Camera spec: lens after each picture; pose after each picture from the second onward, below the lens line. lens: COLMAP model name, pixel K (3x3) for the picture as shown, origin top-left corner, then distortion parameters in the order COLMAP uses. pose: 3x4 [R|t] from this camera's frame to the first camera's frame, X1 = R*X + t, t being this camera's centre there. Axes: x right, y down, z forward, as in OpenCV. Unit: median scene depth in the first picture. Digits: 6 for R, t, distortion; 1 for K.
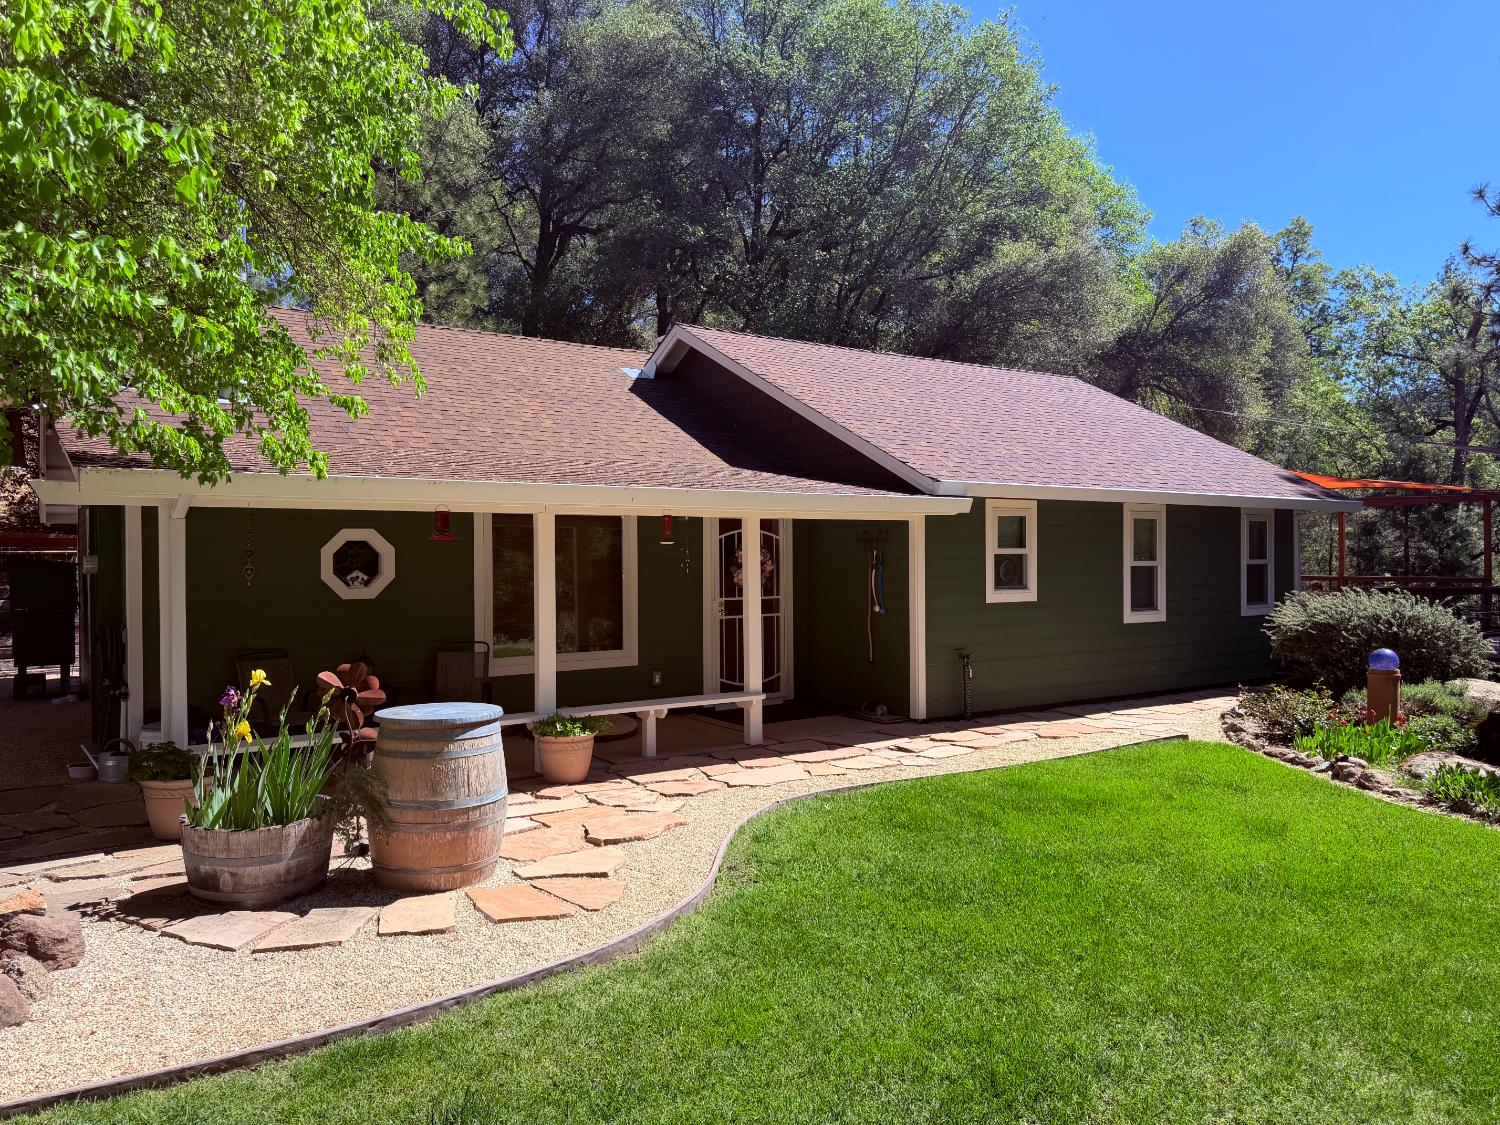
lens RADIAL K [[1044.1, 0, 749.8], [0, 1044.1, 565.8], [0, 0, 1]] dist [0.048927, -0.047121]
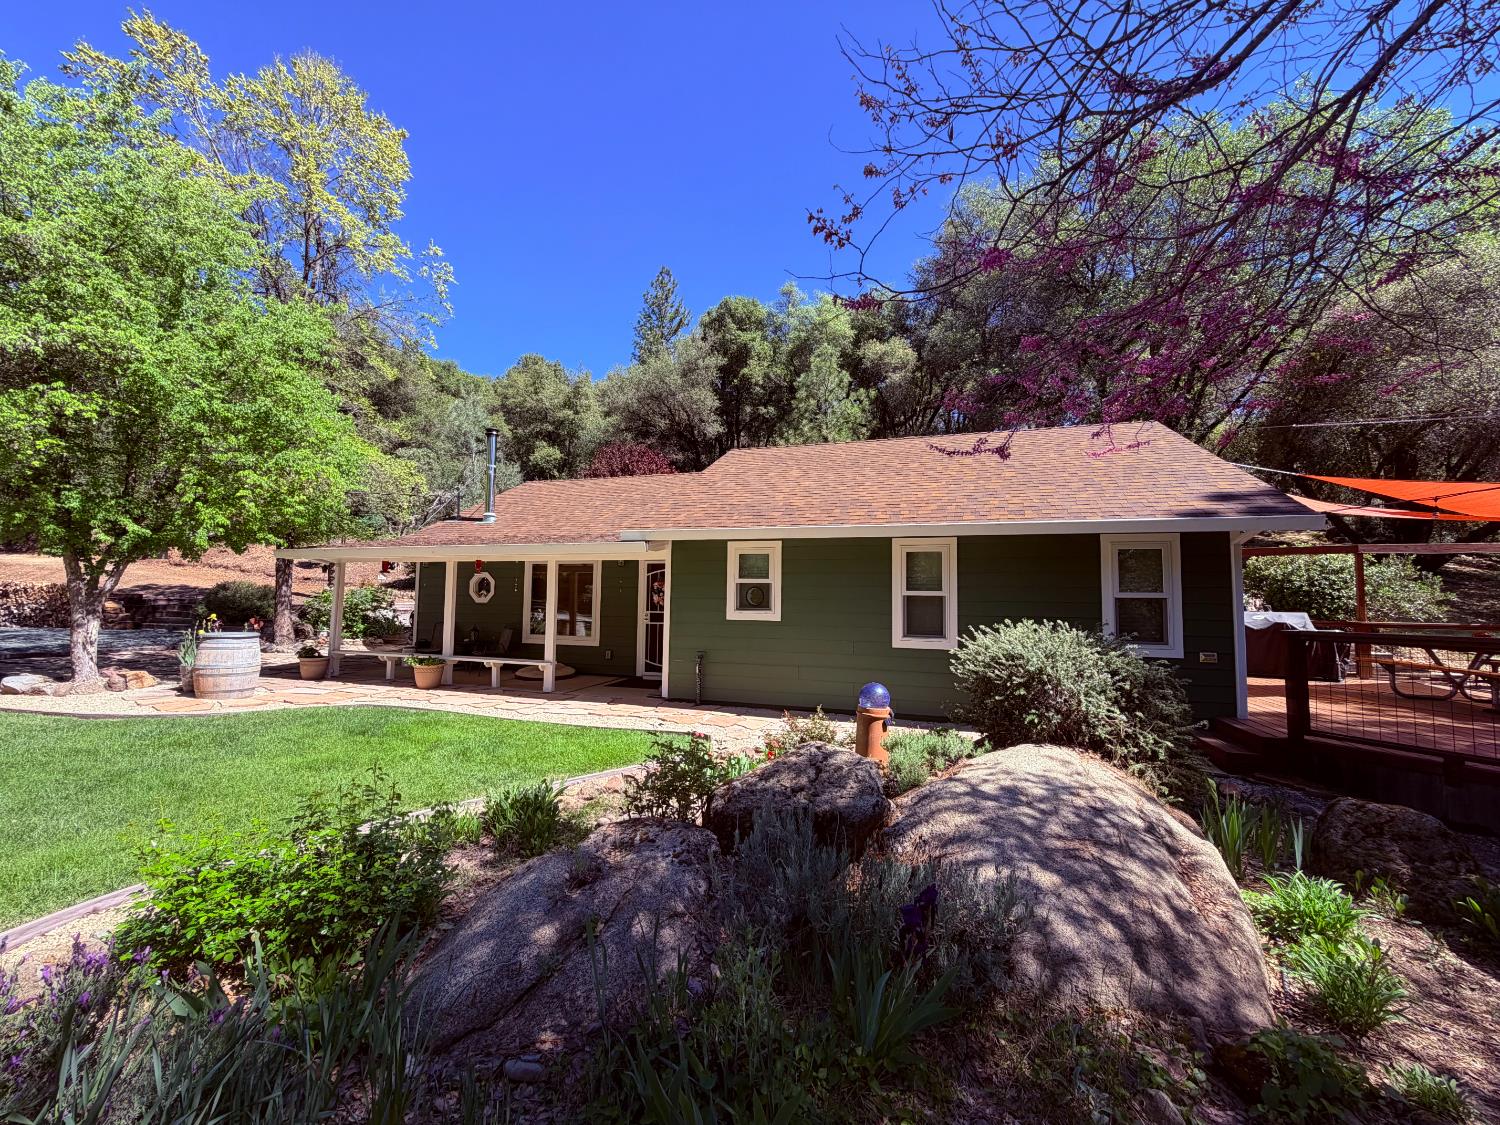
lens RADIAL K [[597.9, 0, 742.6], [0, 597.9, 563.5], [0, 0, 1]] dist [-0.000502, 0.000202]
pose [[0.588832, -0.030932, -0.807664, 0.840432], [-0.015616, 0.998646, -0.049631, 0.001334], [0.808105, 0.041836, 0.587551, 0.552202]]
